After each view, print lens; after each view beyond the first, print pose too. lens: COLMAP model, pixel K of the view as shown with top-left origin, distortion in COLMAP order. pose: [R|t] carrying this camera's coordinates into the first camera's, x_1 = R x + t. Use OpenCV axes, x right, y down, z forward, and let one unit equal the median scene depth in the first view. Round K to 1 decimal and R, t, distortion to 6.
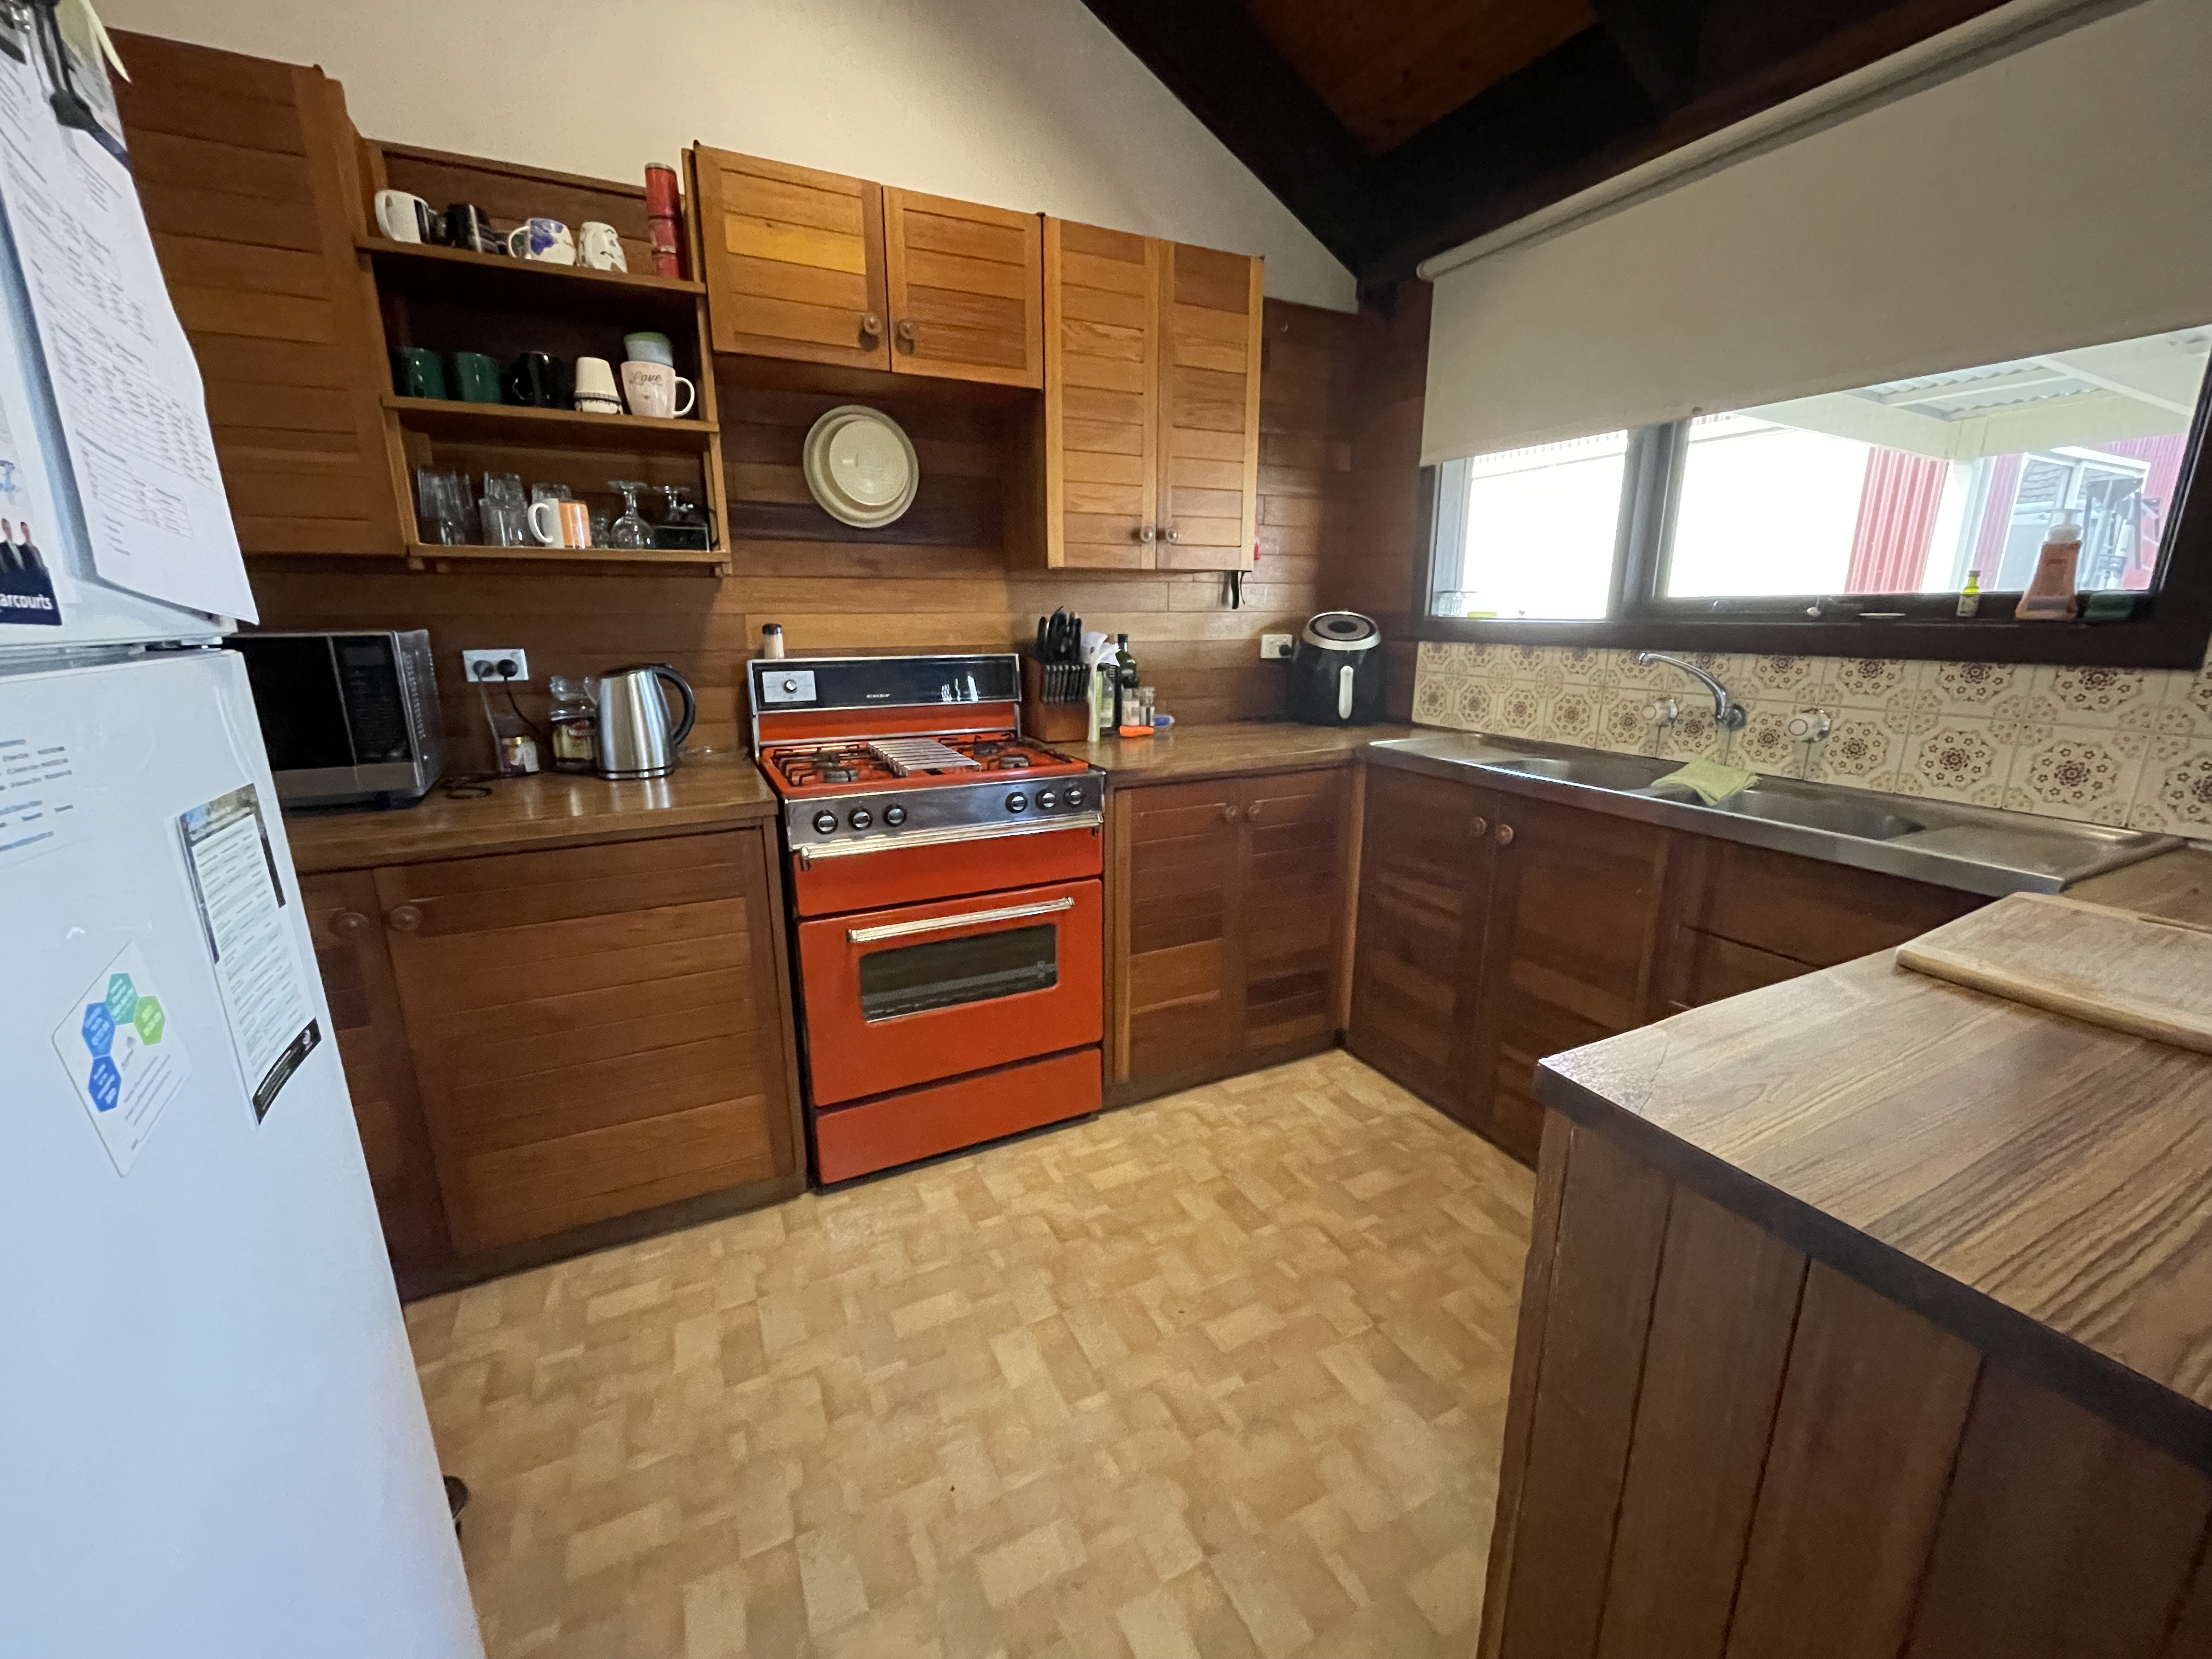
lens RADIAL K [[890.5, 0, 1103.4], [0, 890.5, 833.2], [0, 0, 1]] dist [-0.000209, -0.000547]
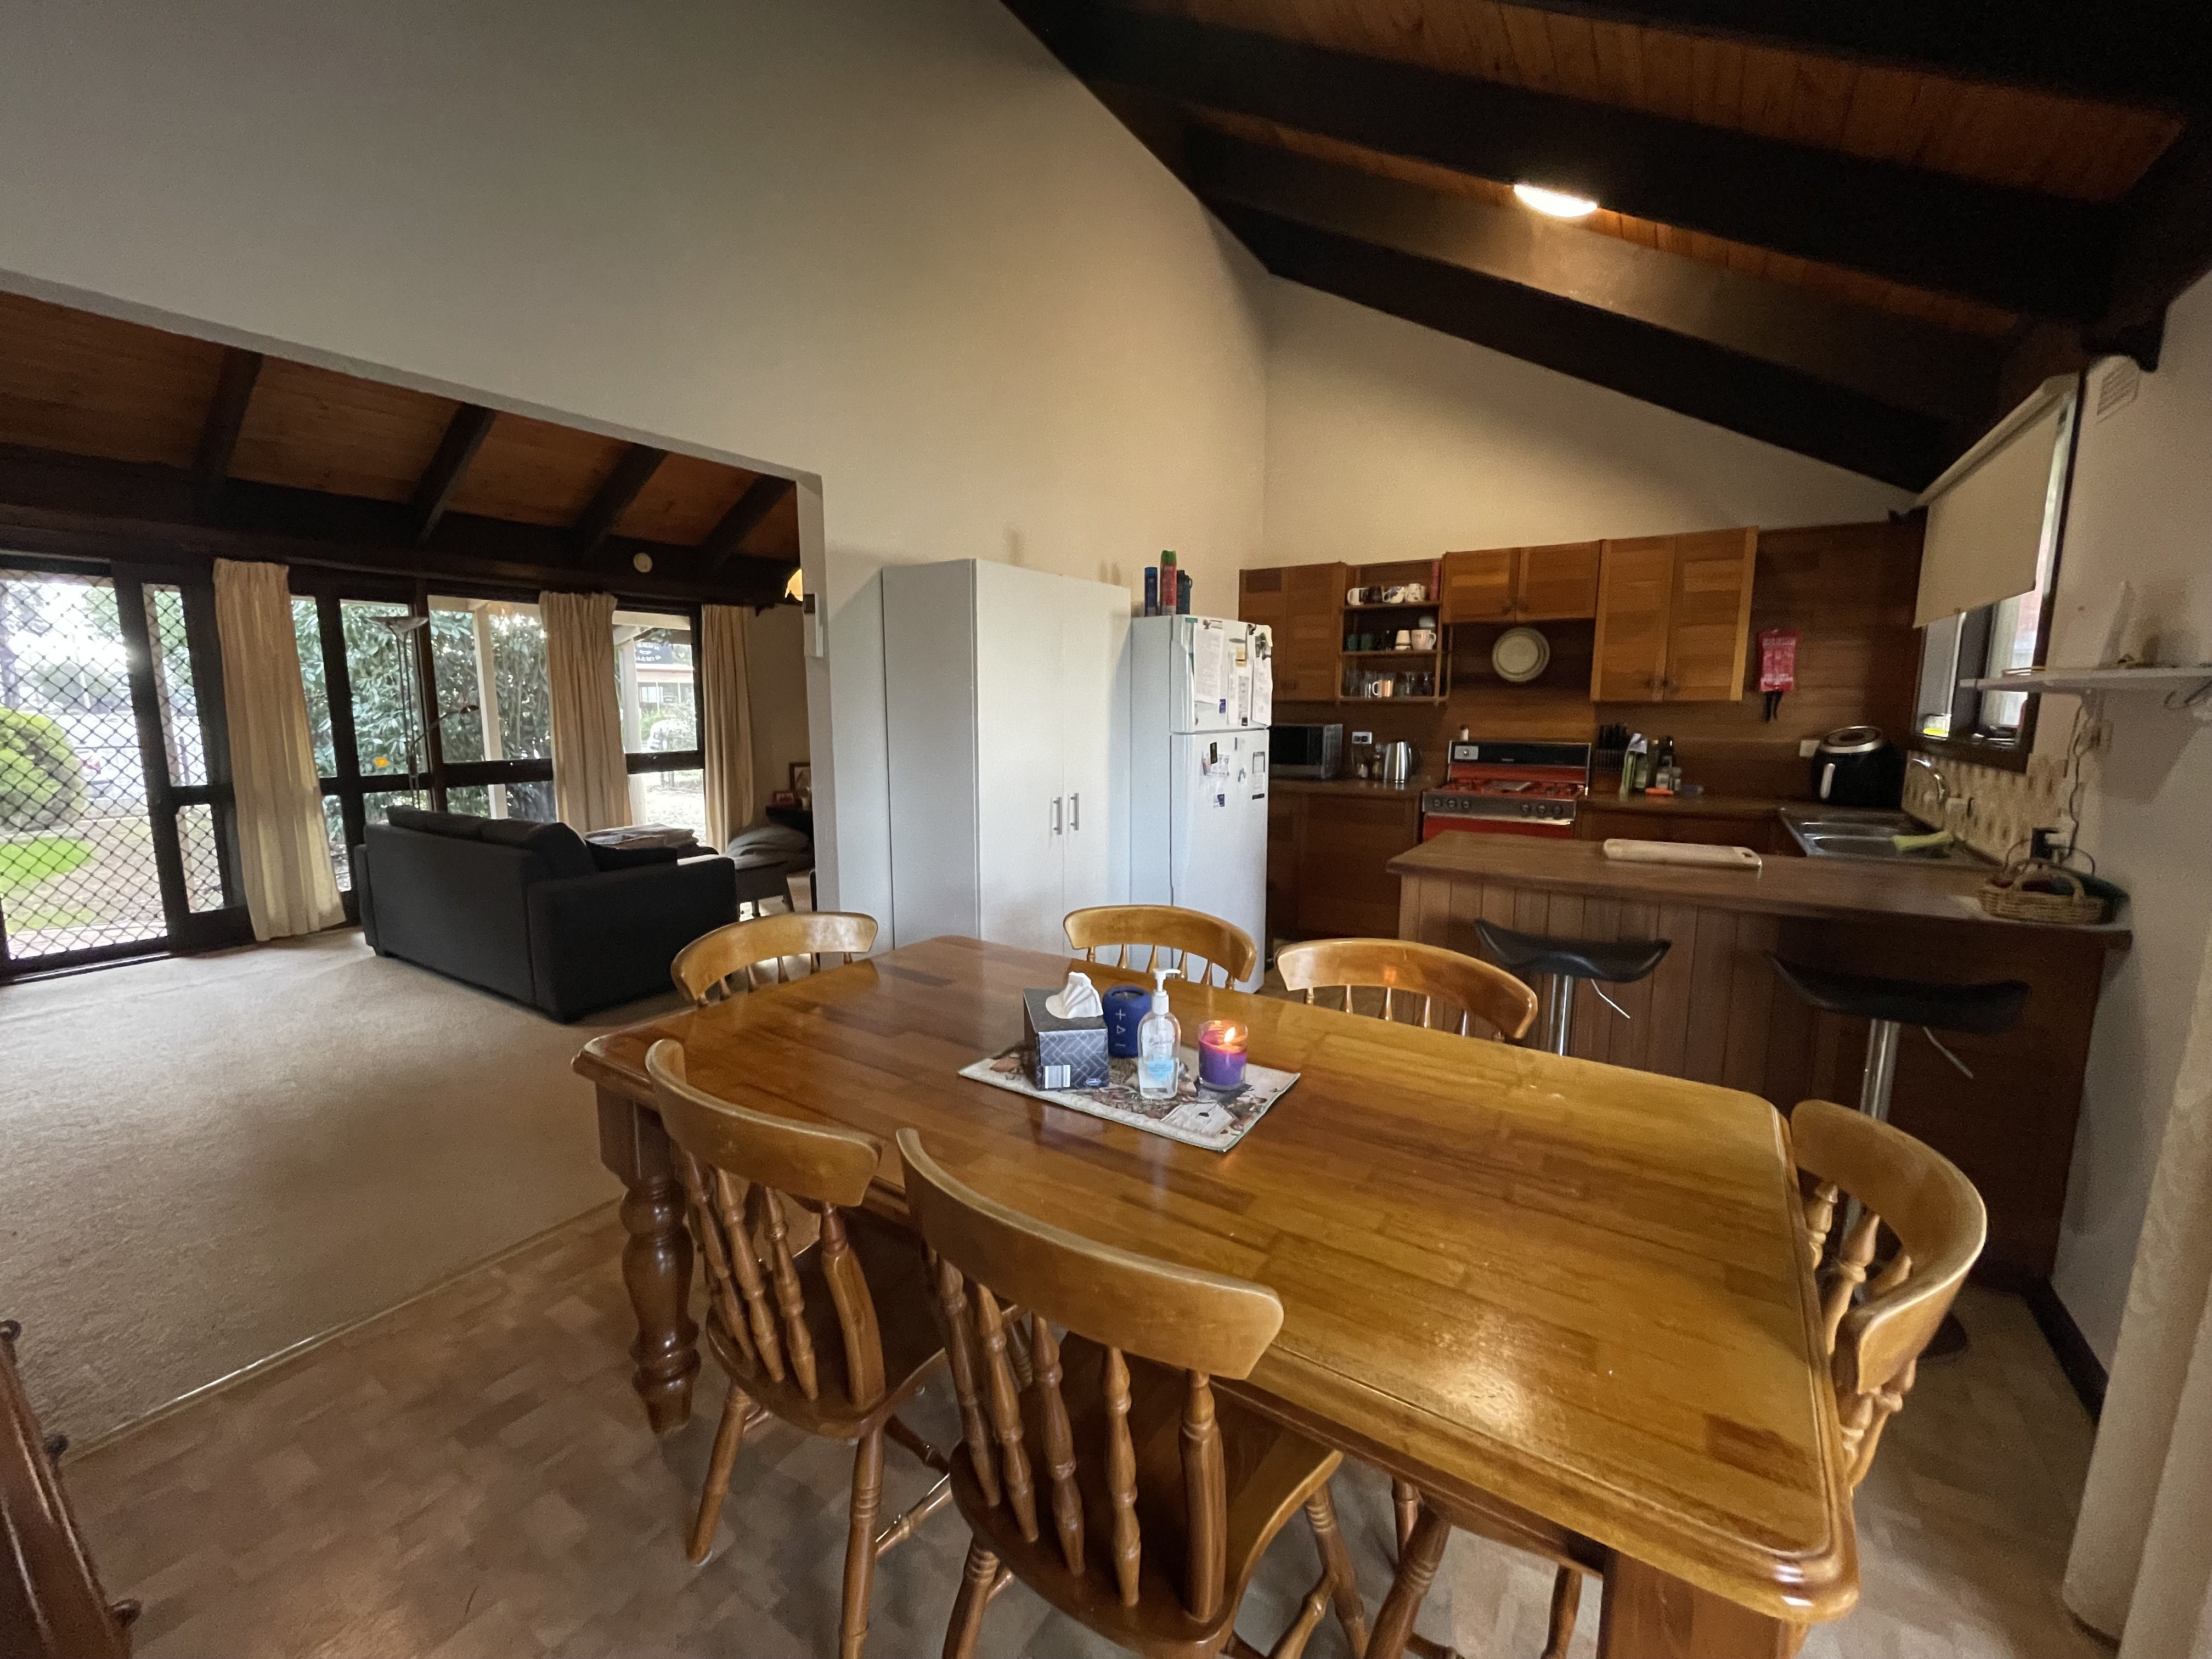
lens RADIAL K [[890.5, 0, 1096.6], [0, 890.5, 827.8], [0, 0, 1]] dist [-0.000209, -0.000547]
pose [[0.496437, 0.121667, -0.859504, 1.282819], [-0.218892, 0.975679, 0.011684, 0.223153], [0.840022, 0.182339, 0.510995, -1.010946]]
